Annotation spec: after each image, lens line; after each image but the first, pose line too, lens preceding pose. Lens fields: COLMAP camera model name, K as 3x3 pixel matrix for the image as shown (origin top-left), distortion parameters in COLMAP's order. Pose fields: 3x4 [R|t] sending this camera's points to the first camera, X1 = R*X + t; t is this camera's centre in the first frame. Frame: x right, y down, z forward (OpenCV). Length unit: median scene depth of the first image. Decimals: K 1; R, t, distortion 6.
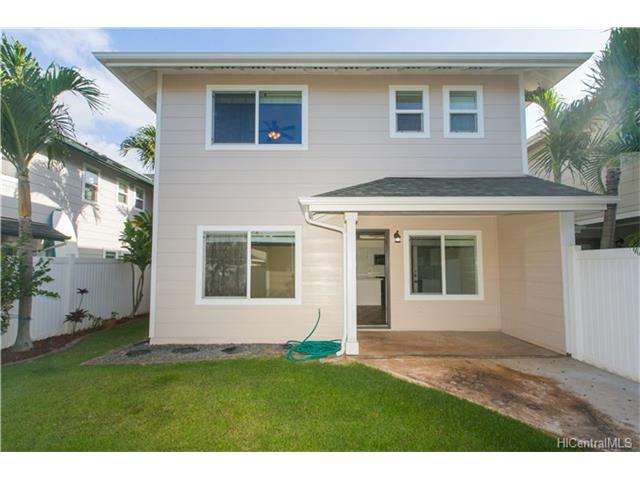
lens RADIAL K [[298.4, 0, 319.3], [0, 298.4, 249.0], [0, 0, 1]] dist [0.000316, -0.000287]
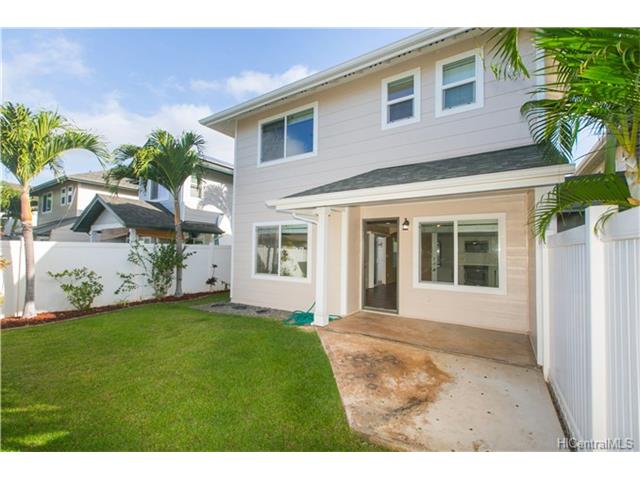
lens RADIAL K [[293.6, 0, 320.0], [0, 293.6, 240.0], [0, 0, 1]] dist [0.000158, 0.000106]
pose [[0.827884, -0.010355, -0.560804, 0.629088], [0.020944, 0.999703, 0.012461, -0.006686], [0.560508, -0.022062, 0.827855, 0.019244]]
